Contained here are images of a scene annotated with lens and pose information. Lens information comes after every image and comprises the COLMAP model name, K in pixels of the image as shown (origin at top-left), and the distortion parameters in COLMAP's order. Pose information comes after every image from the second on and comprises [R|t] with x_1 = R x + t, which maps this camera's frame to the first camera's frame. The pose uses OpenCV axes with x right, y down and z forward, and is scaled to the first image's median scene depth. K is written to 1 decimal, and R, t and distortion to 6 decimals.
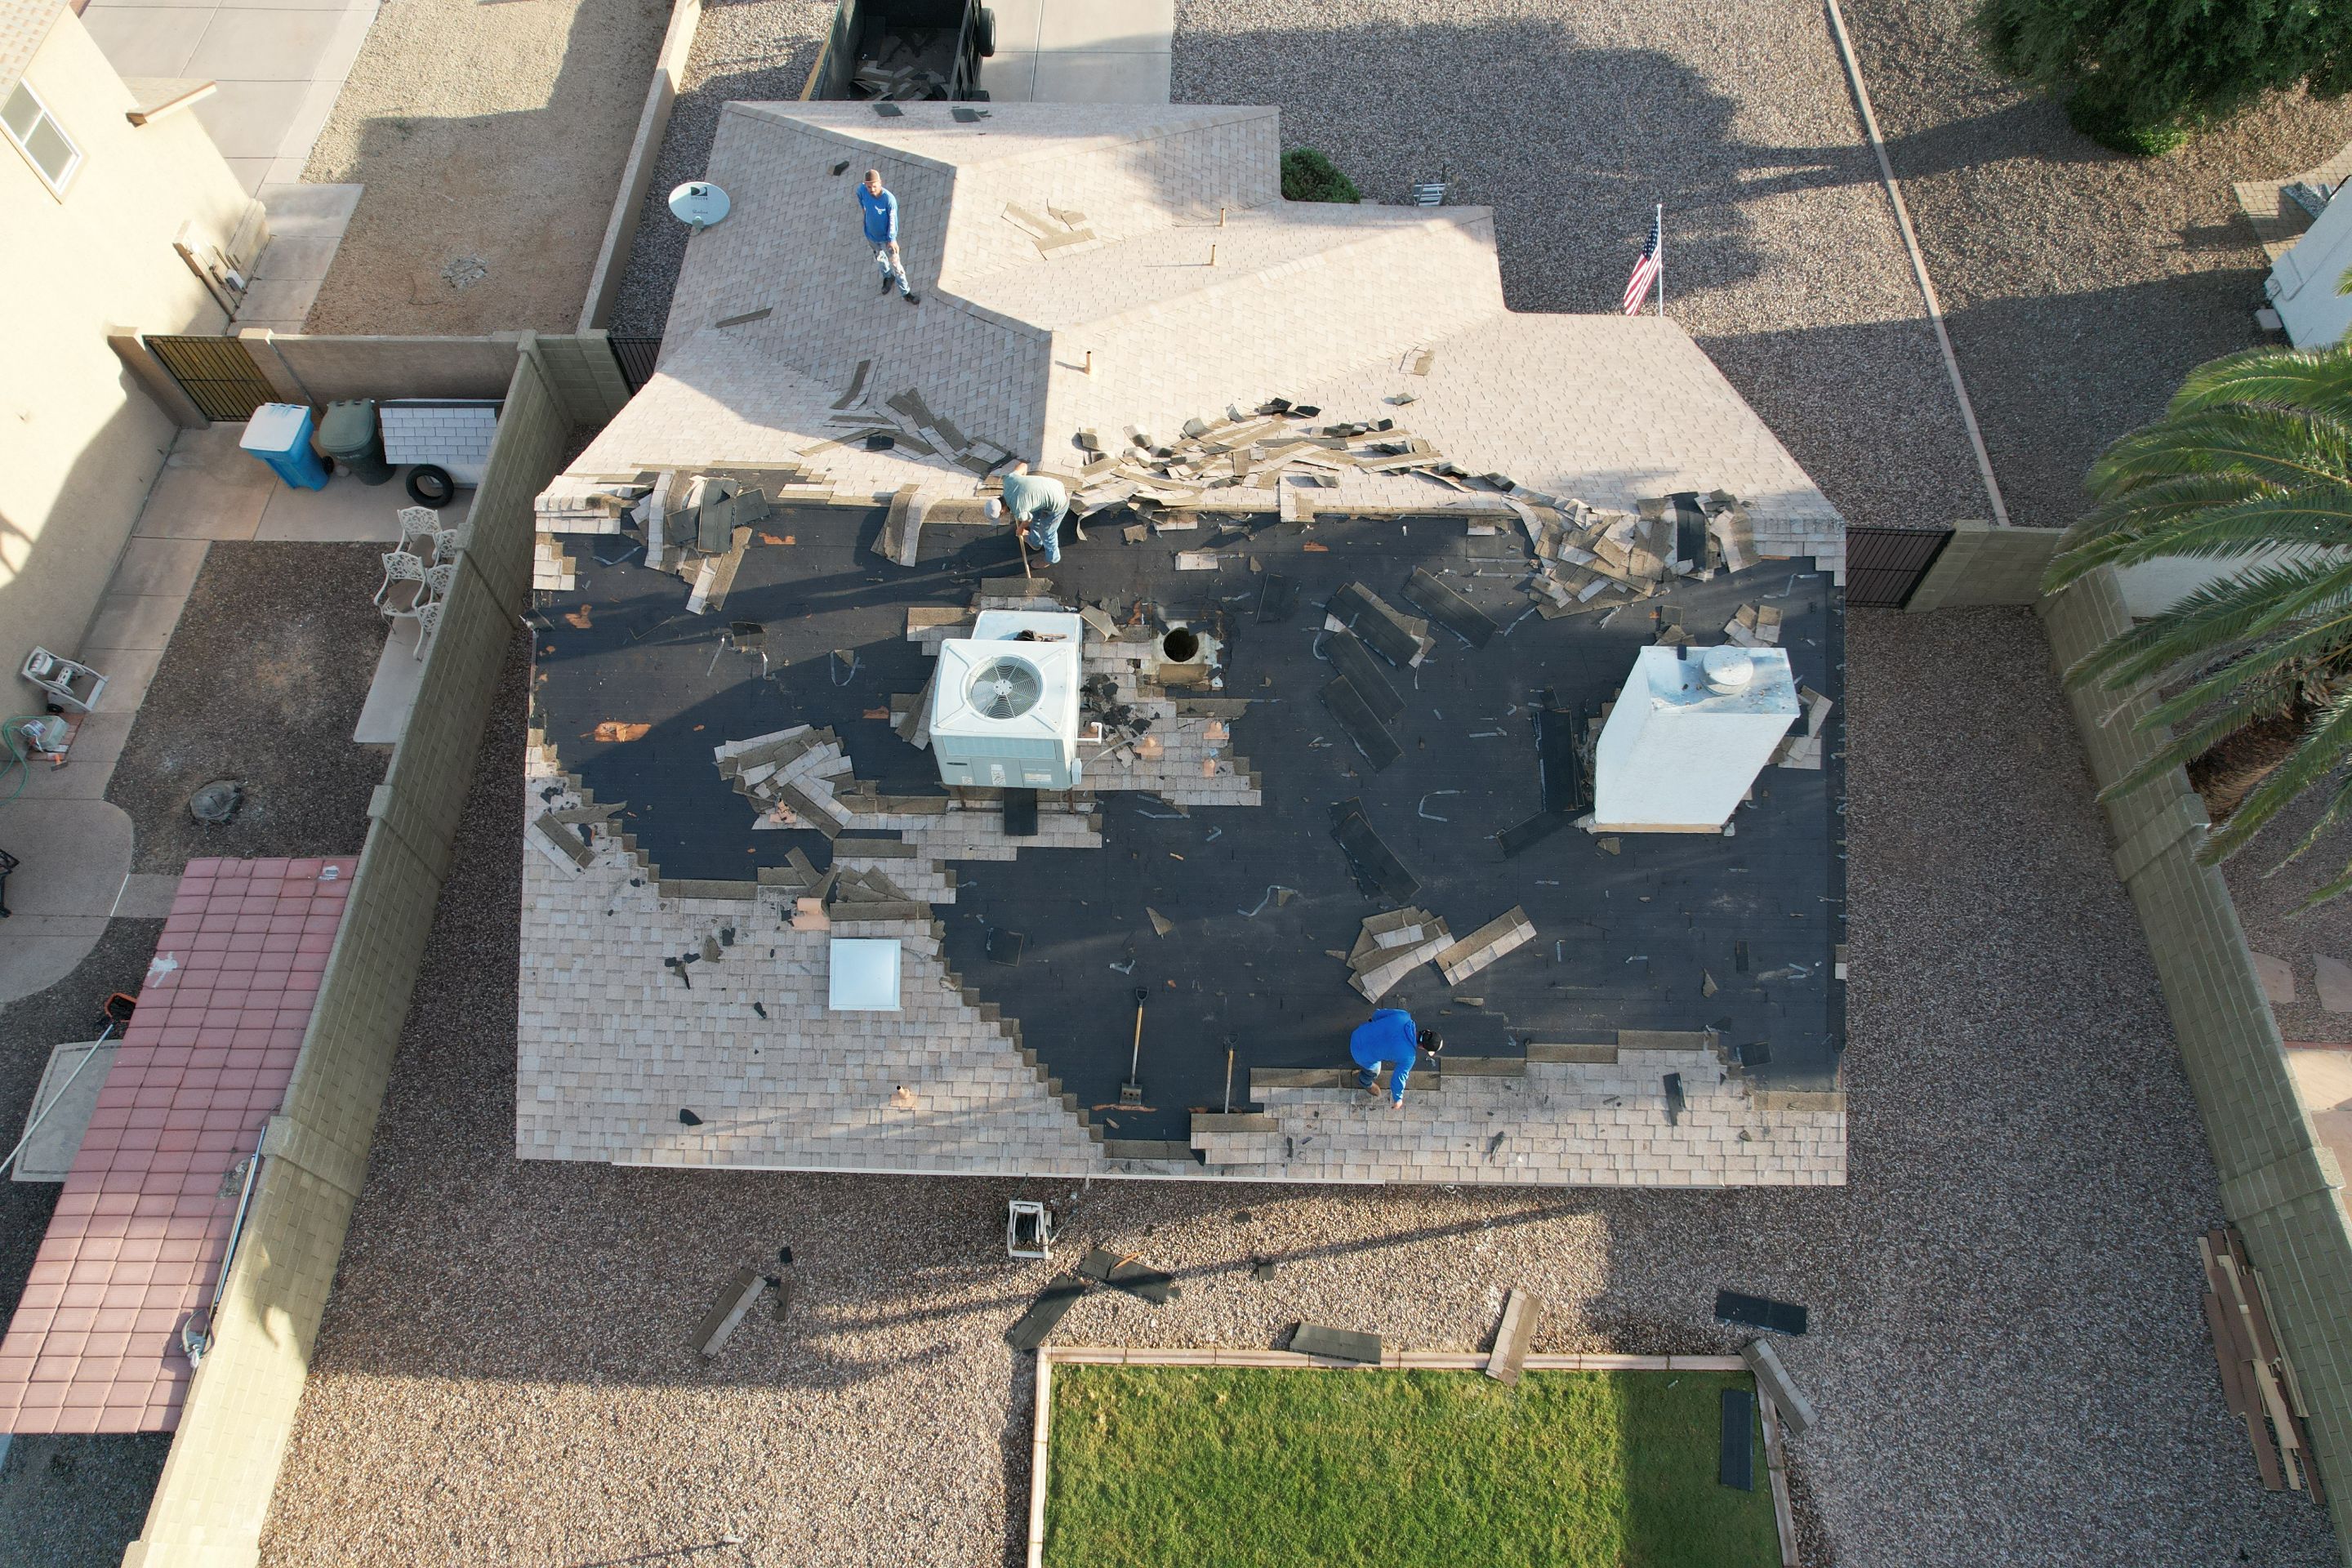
lens RADIAL K [[1506.5, 0, 1165.4], [0, 1506.5, 786.2], [0, 0, 1]] dist [-0.079432, 0.069310]
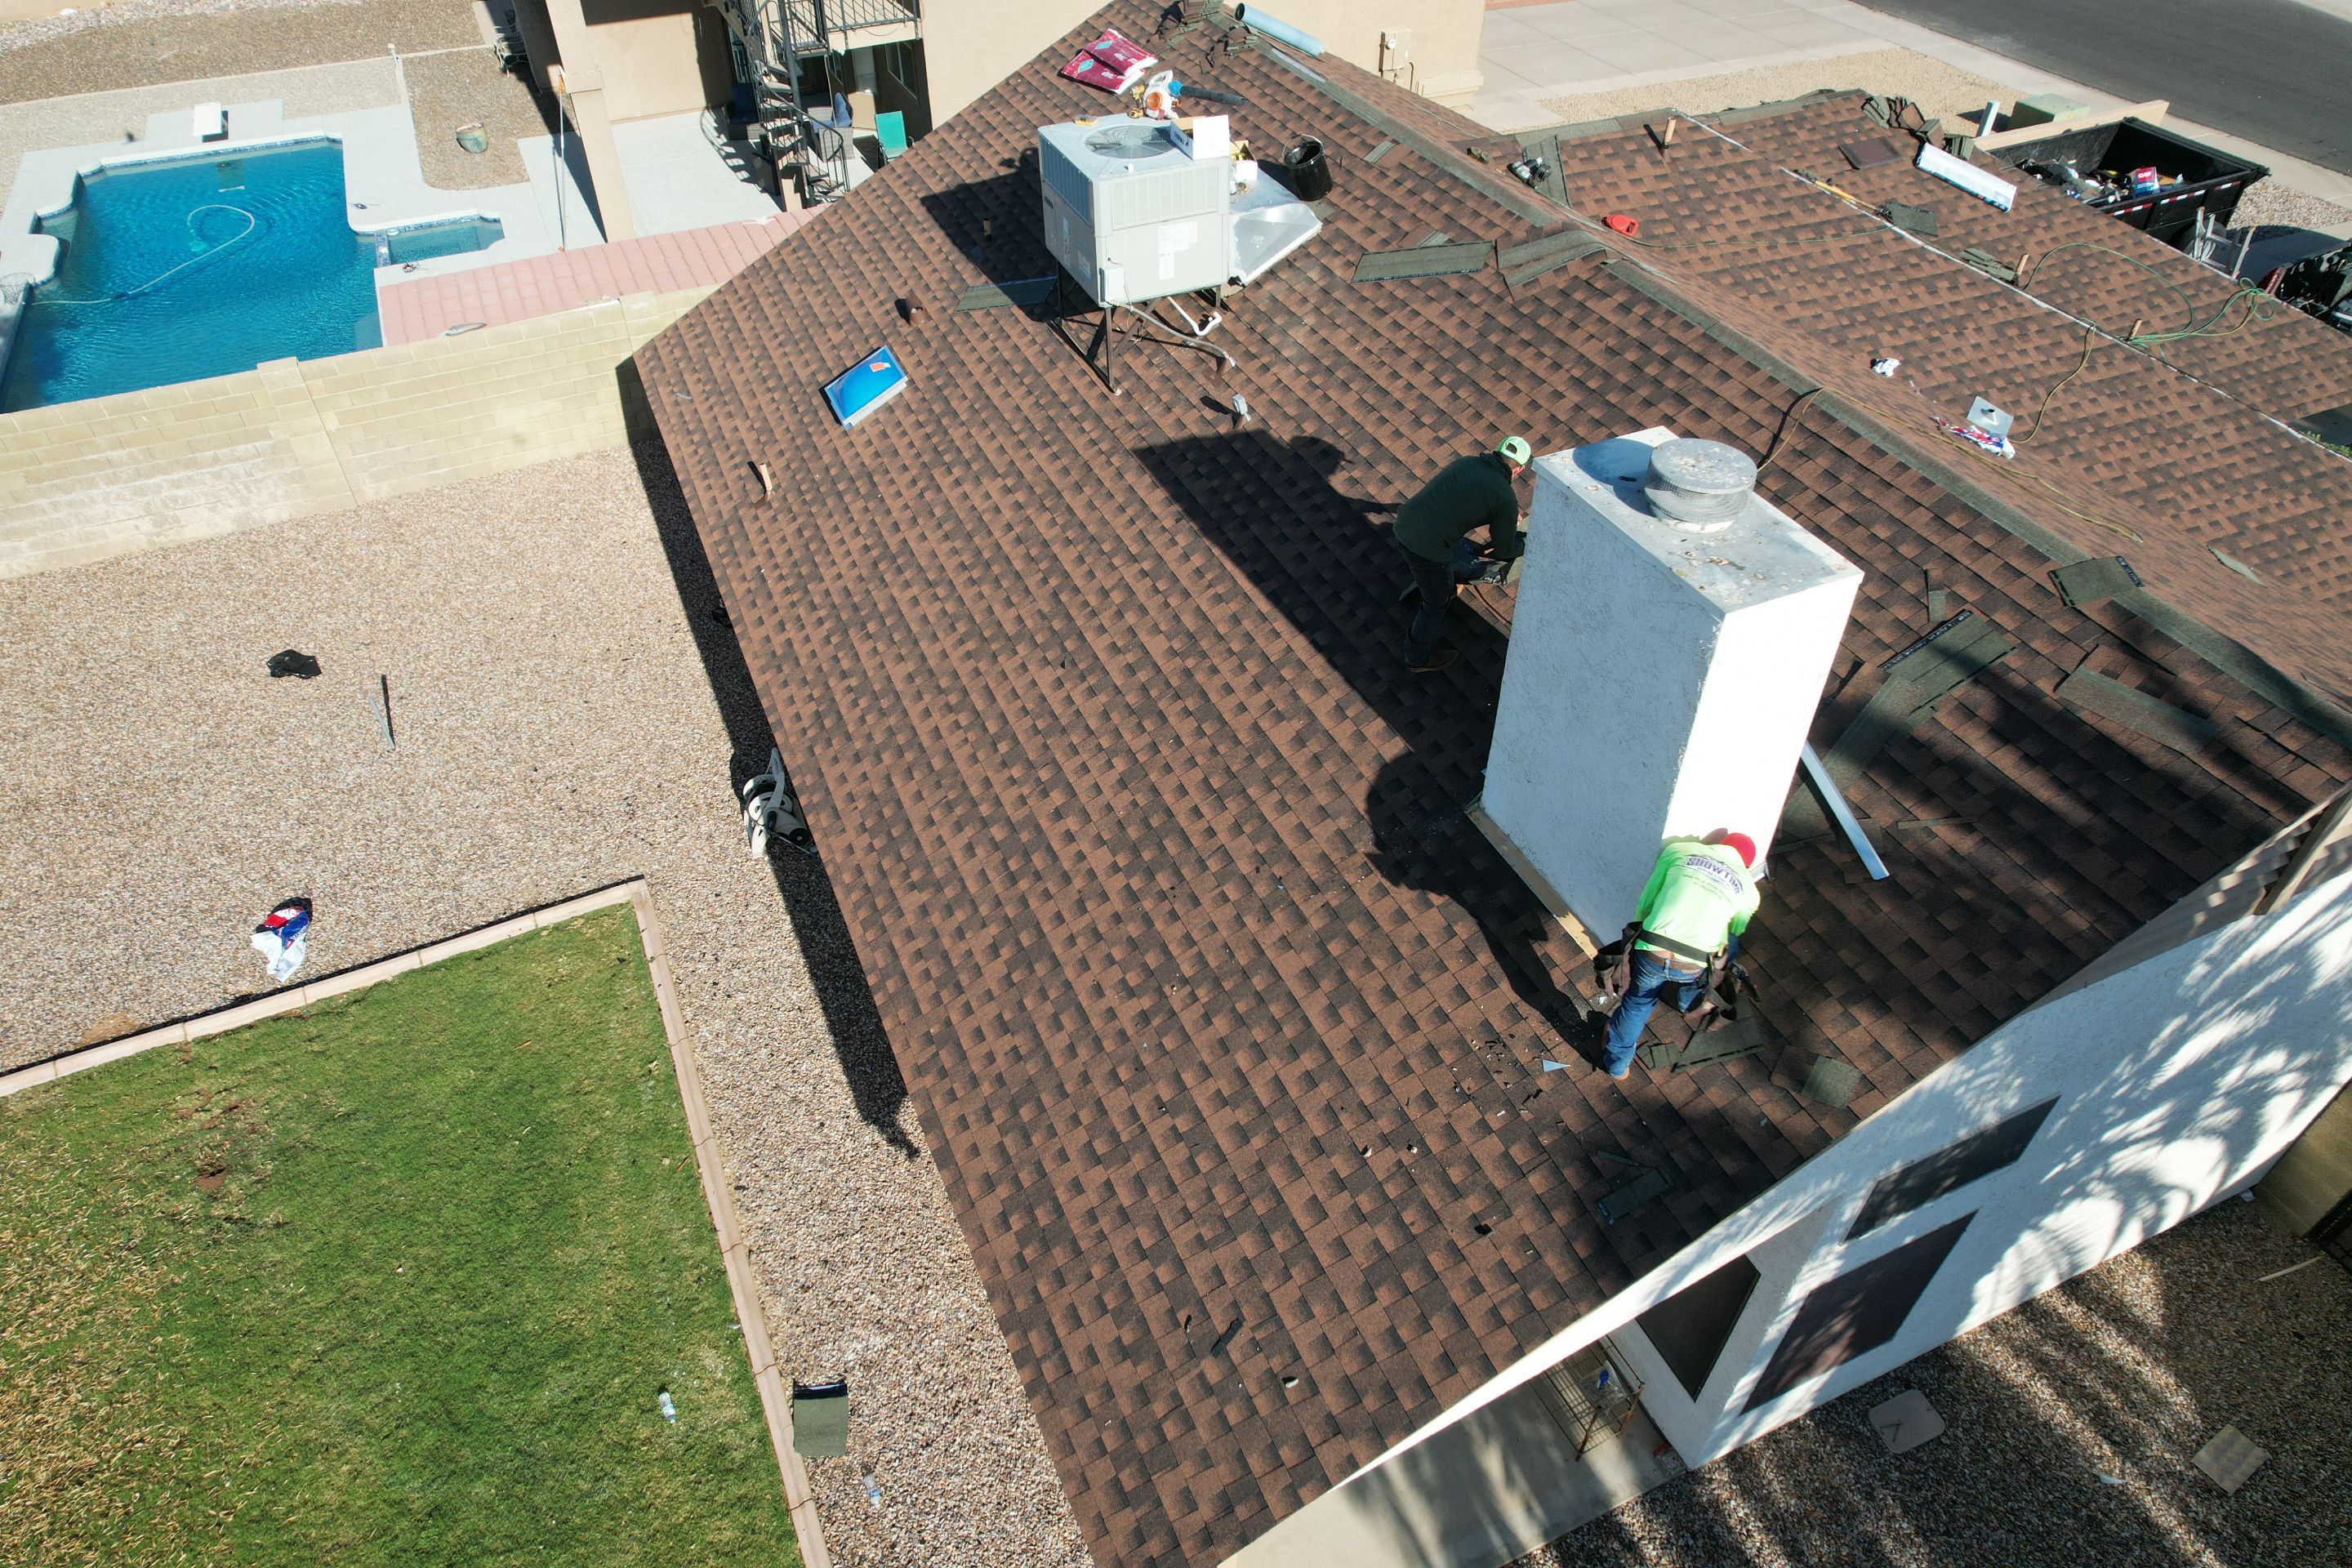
lens RADIAL K [[1506.5, 0, 1167.1], [0, 1506.5, 788.8], [0, 0, 1]] dist [-0.079432, 0.069310]
pose [[0.422952, 0.617352, -0.663316, 0.544900], [-0.786687, 0.613448, 0.069322, 0.065953], [0.449706, 0.492502, 0.745122, 0.497898]]
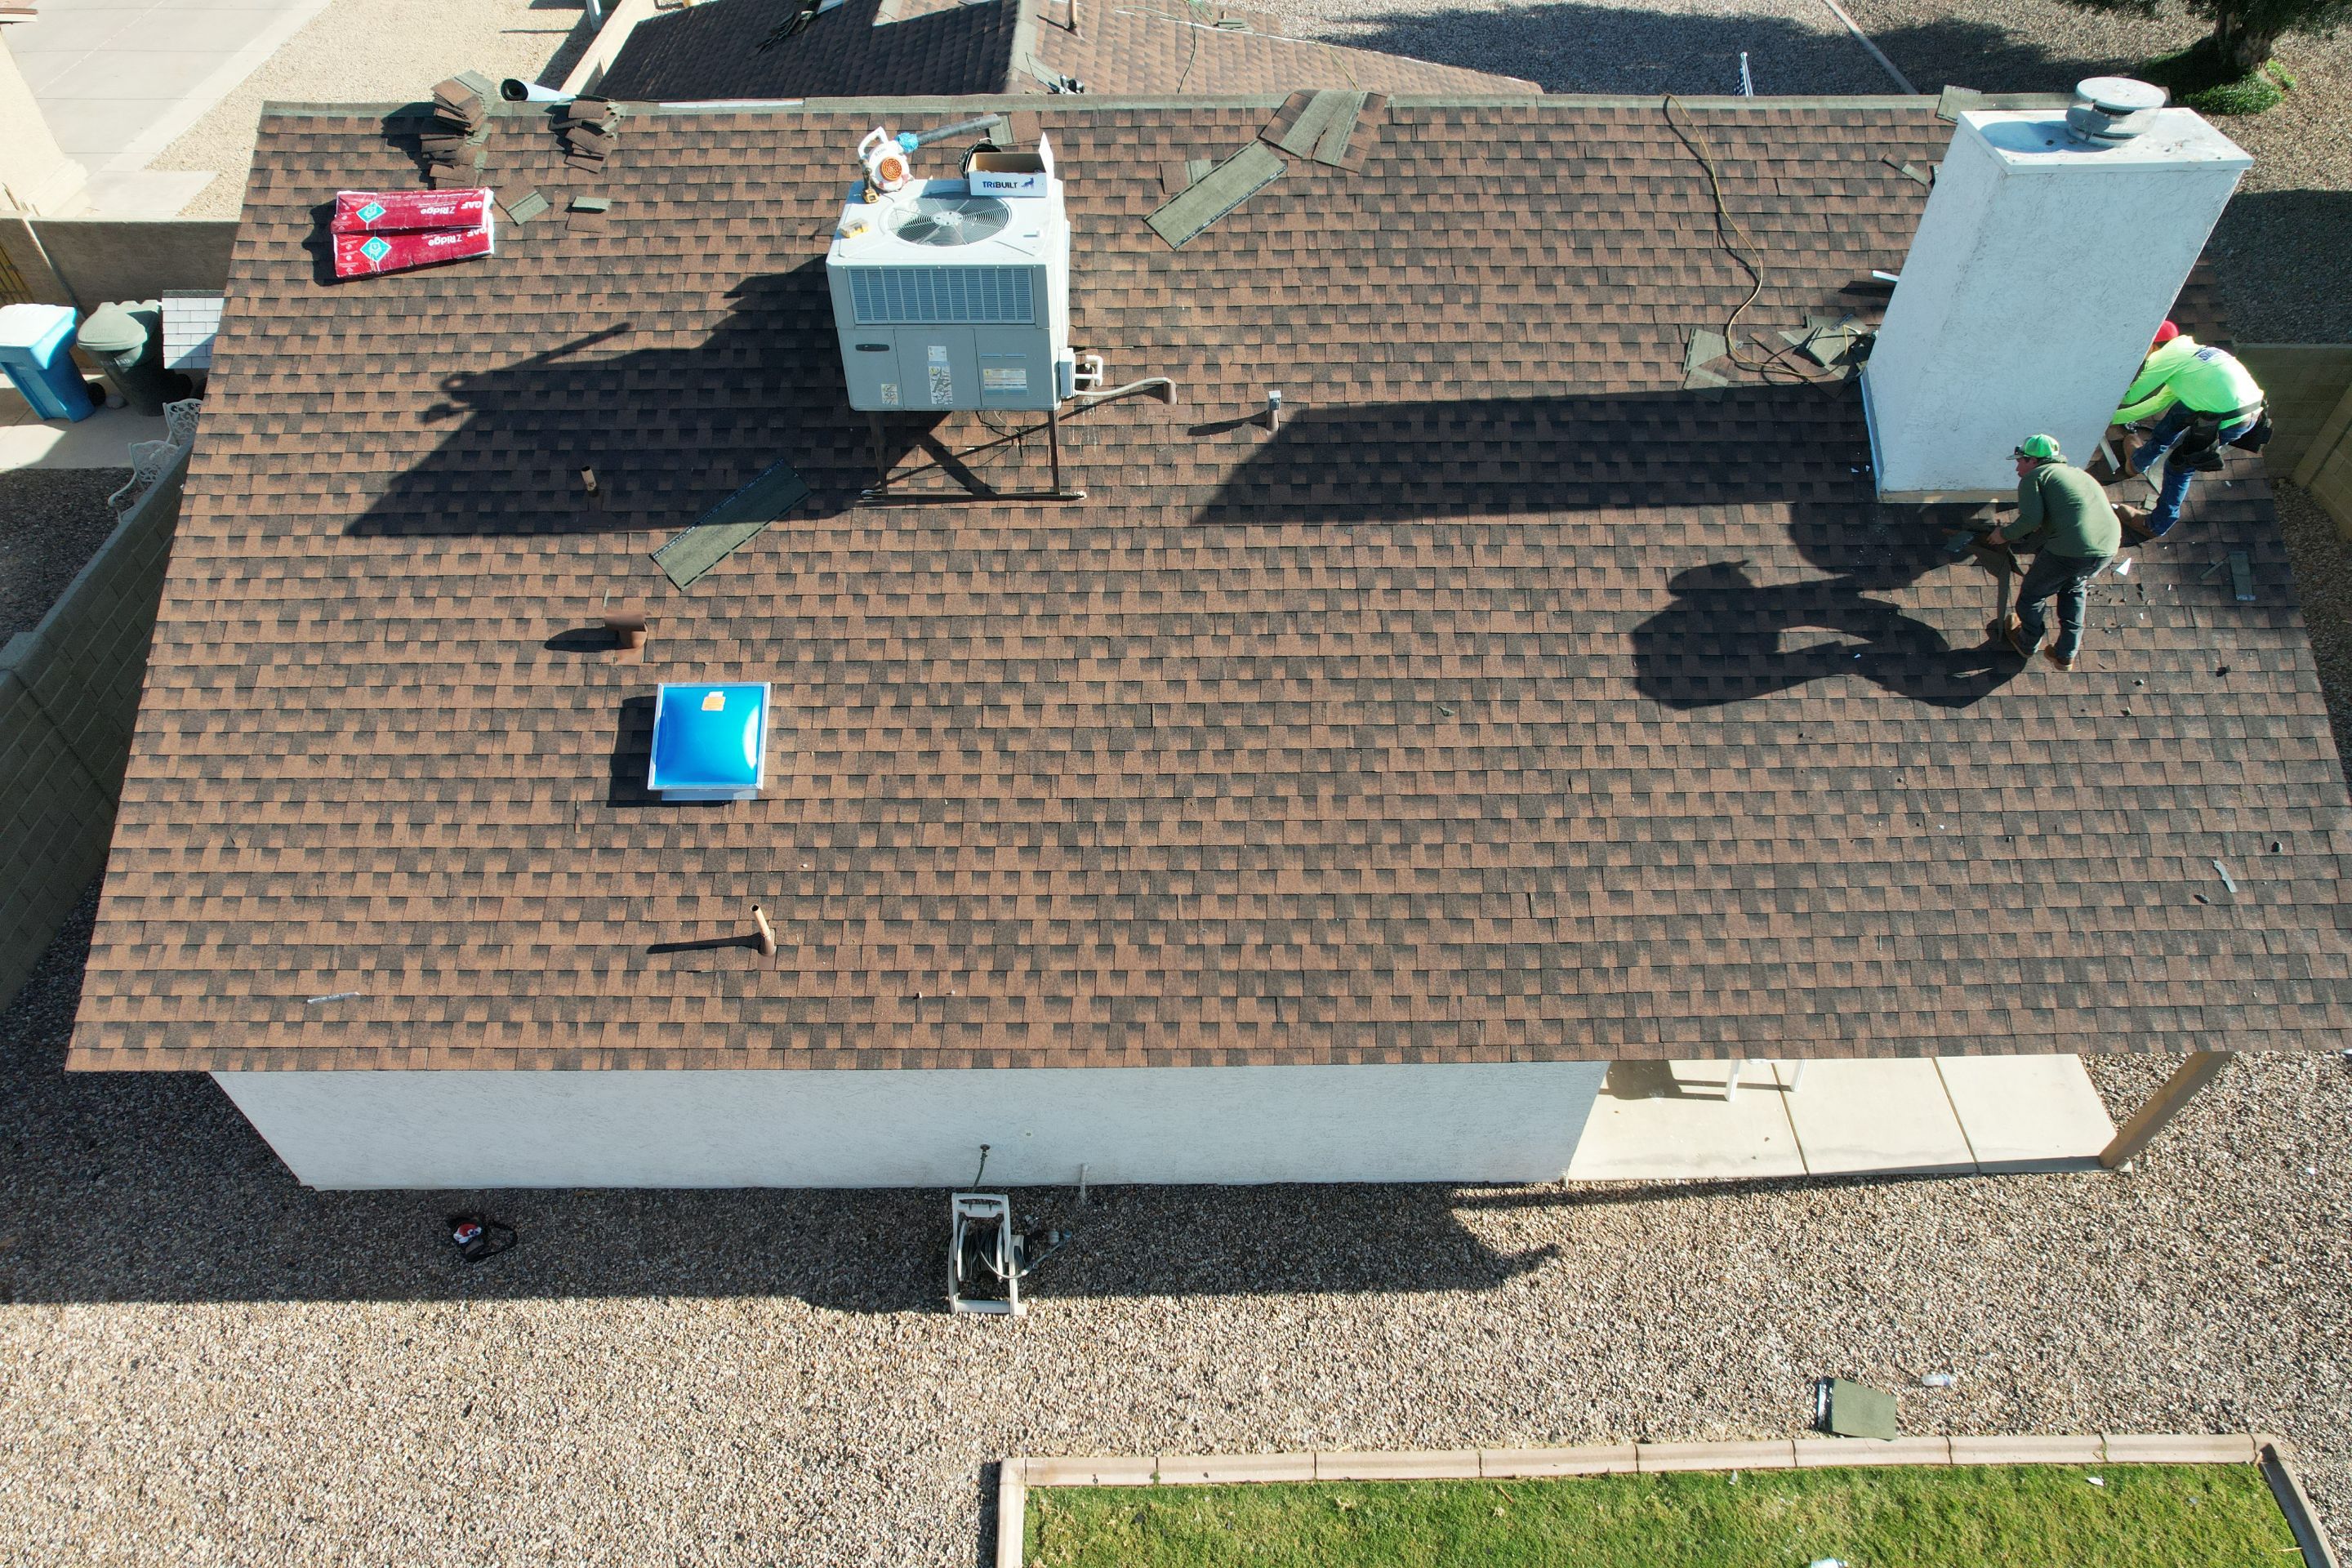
lens RADIAL K [[1506.5, 0, 1164.1], [0, 1506.5, 798.0], [0, 0, 1]] dist [-0.079432, 0.069310]
pose [[0.999462, -0.019901, 0.026070, -0.033519], [0.025706, 0.968983, -0.245788, 0.273832], [-0.020370, 0.246325, 0.968973, 0.390834]]
